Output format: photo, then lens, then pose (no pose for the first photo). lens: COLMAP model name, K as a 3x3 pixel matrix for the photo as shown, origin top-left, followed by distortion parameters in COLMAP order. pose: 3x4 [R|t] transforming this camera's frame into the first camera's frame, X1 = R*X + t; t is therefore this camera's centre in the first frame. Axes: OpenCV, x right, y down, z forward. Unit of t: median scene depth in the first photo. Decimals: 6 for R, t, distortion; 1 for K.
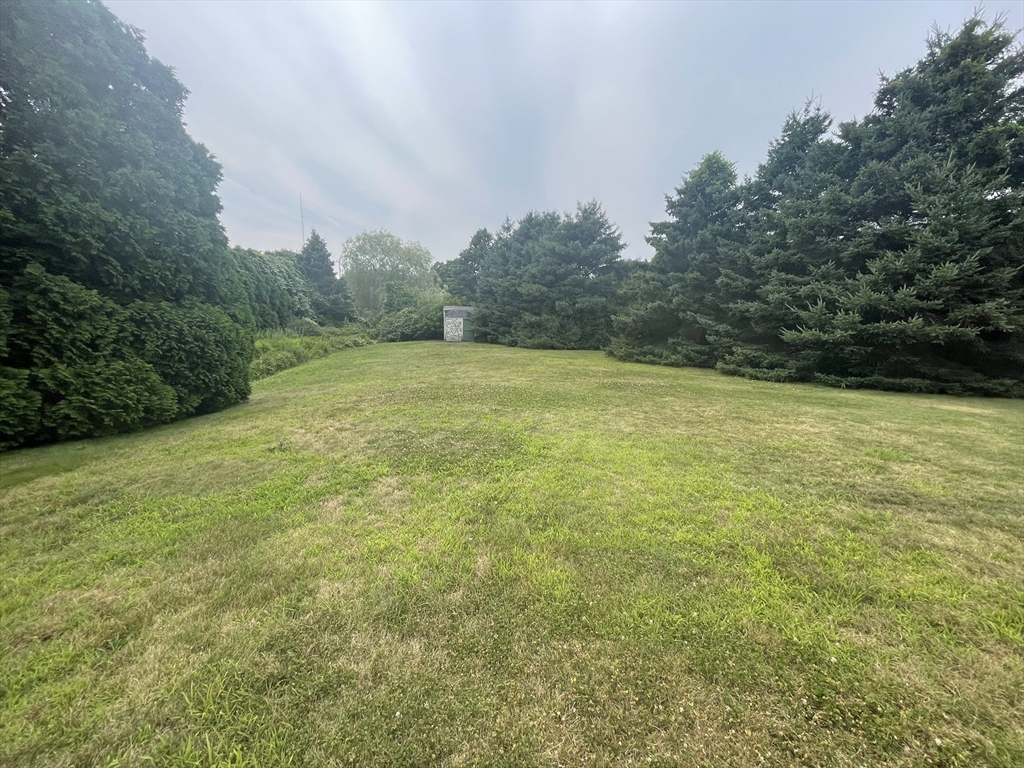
lens RADIAL K [[408.9, 0, 511.8], [0, 408.9, 384.1], [0, 0, 1]] dist [0.000293, -0.000043]
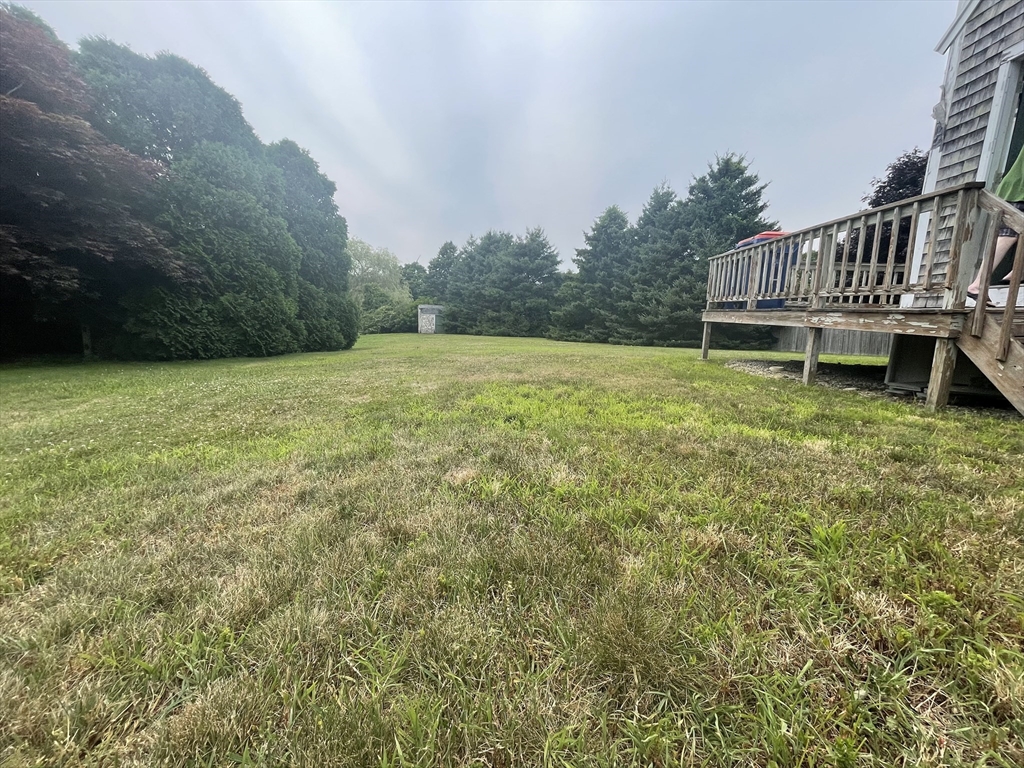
lens RADIAL K [[408.9, 0, 511.3], [0, 408.9, 387.6], [0, 0, 1]] dist [0.000293, -0.000043]
pose [[0.992719, -0.005382, 0.120335, -0.054173], [0.005605, 0.999983, -0.001516, 0.082079], [-0.120325, 0.002179, 0.992732, -0.331660]]
